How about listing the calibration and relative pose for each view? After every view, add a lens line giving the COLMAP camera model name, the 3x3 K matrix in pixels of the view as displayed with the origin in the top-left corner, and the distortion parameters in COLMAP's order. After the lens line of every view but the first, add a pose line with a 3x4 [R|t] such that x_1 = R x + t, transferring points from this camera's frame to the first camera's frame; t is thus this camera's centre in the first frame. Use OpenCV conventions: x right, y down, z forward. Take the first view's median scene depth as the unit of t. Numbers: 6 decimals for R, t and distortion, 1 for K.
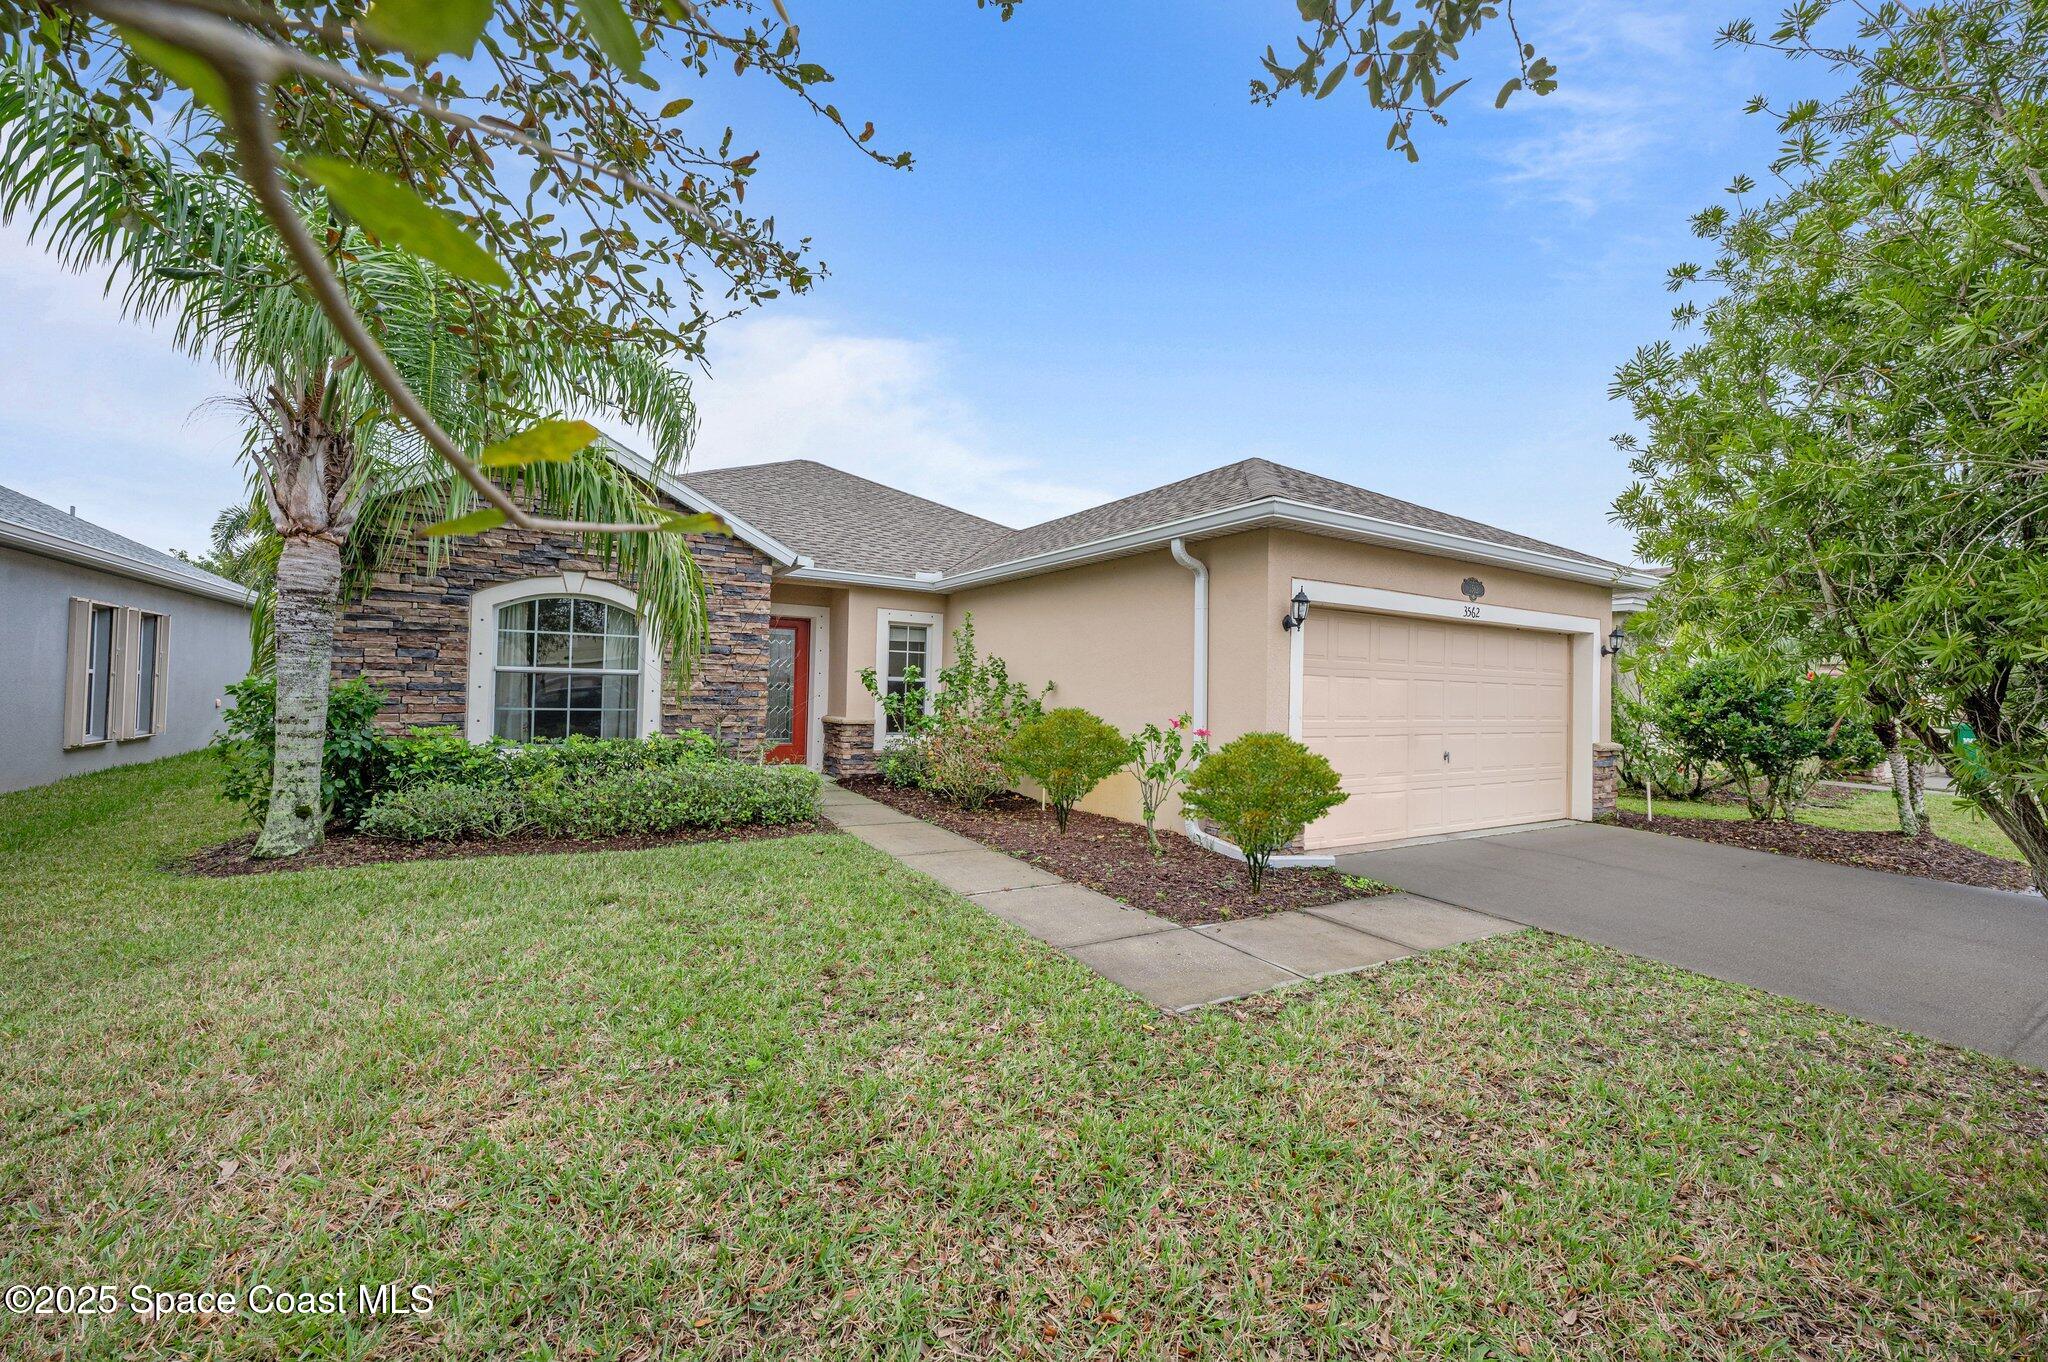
lens RADIAL K [[820.9, 0, 1024.0], [0, 820.9, 681.0], [0, 0, 1]] dist [-0.000644, -0.000068]
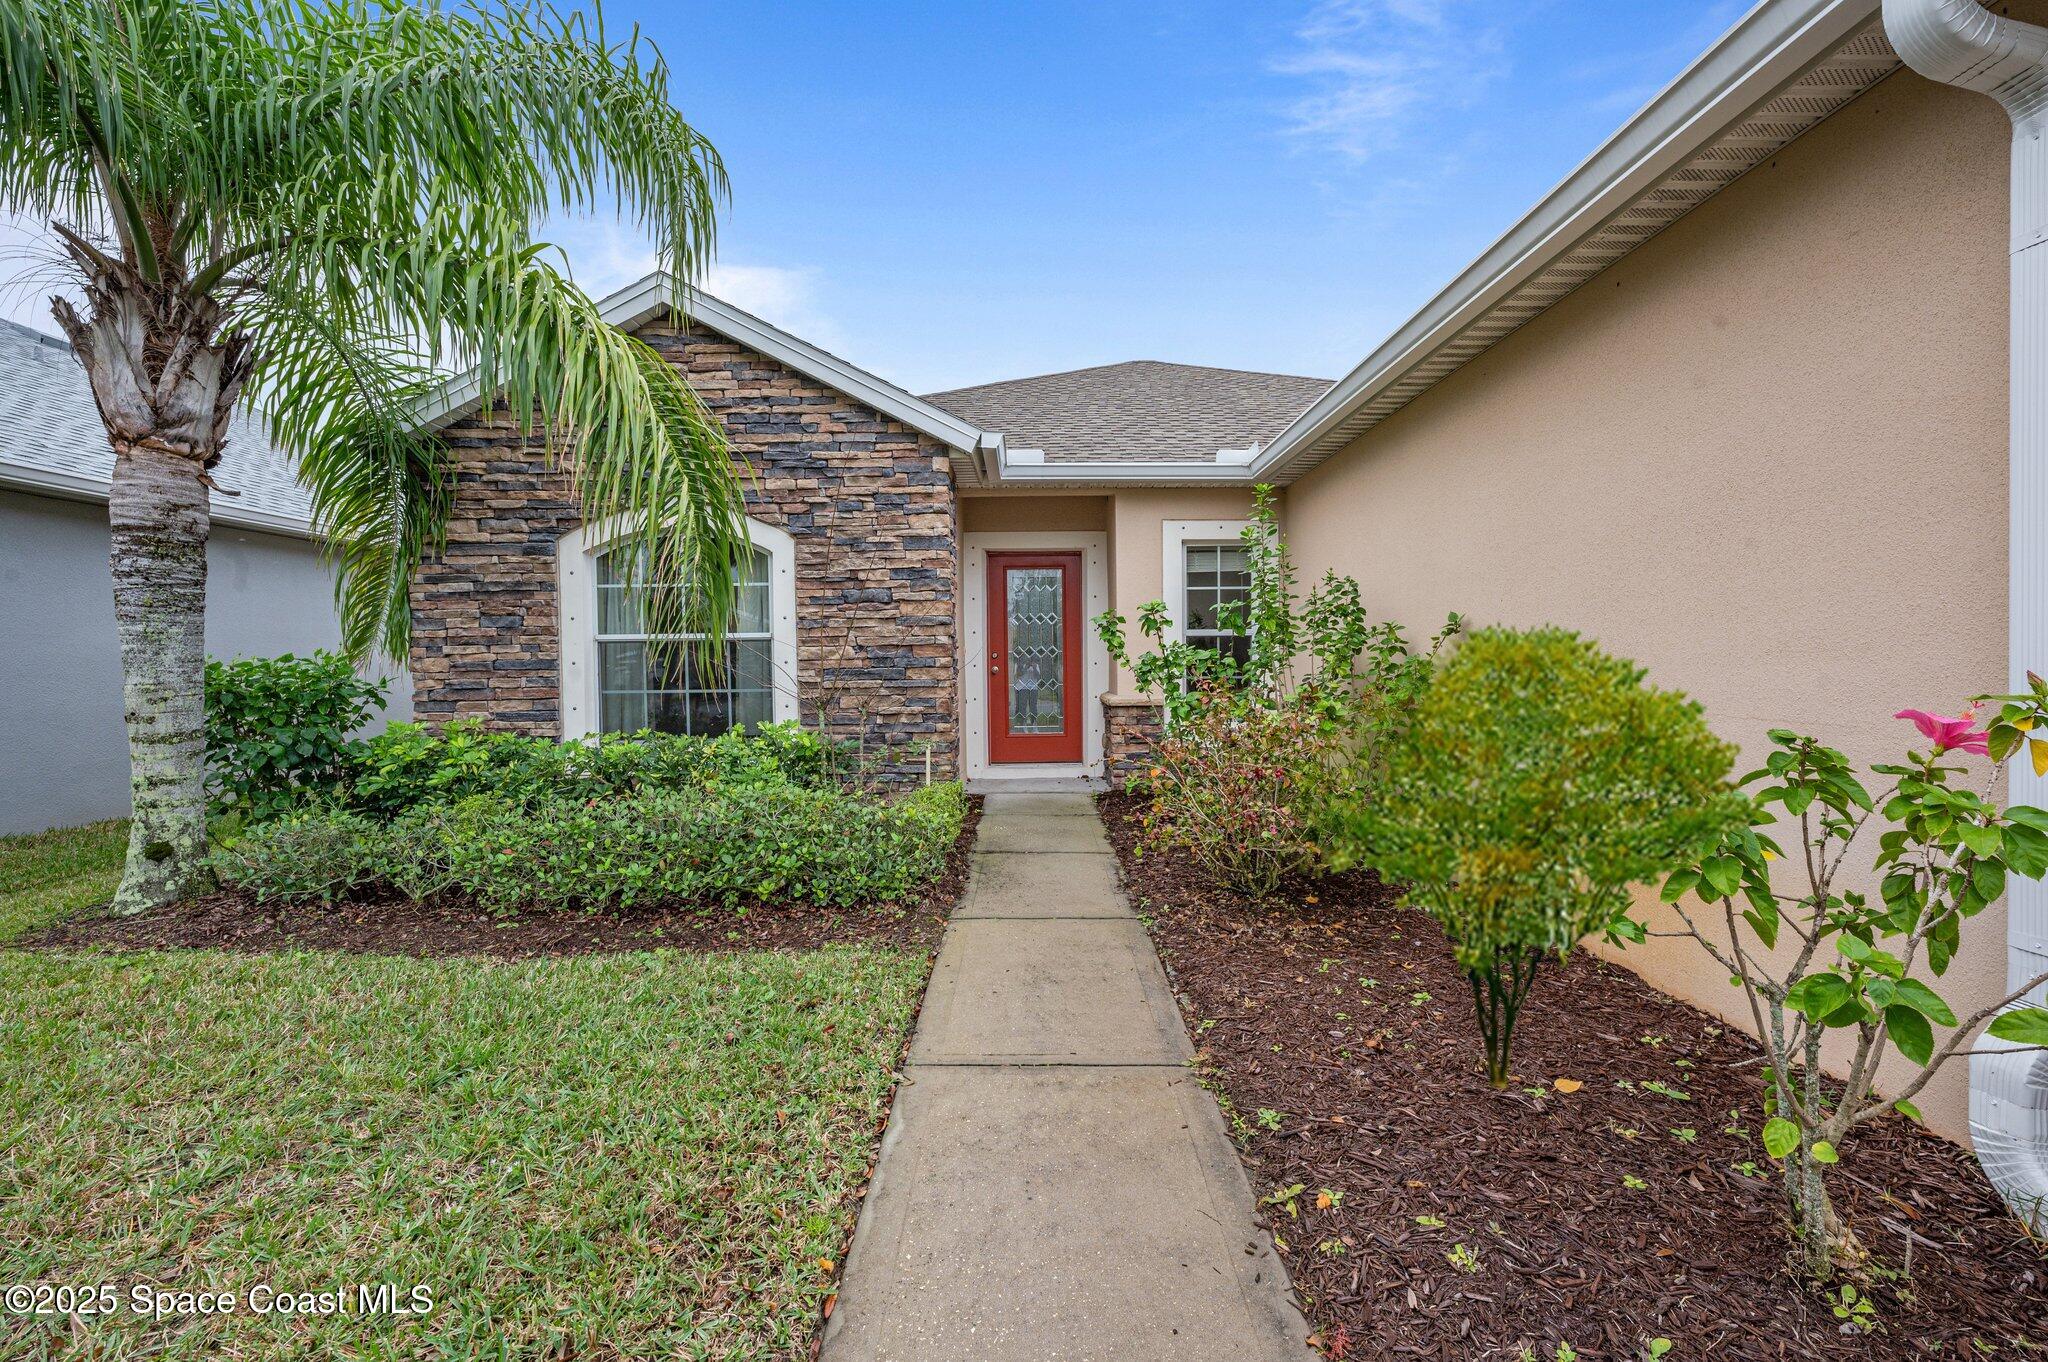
lens RADIAL K [[820.9, 0, 1024.0], [0, 820.9, 681.0], [0, 0, 1]] dist [-0.000644, -0.000068]
pose [[0.857871, -0.018954, -0.513516, 0.071807], [0.037169, 0.998991, 0.025222, 0.019789], [0.512519, -0.040724, 0.857710, 0.577188]]
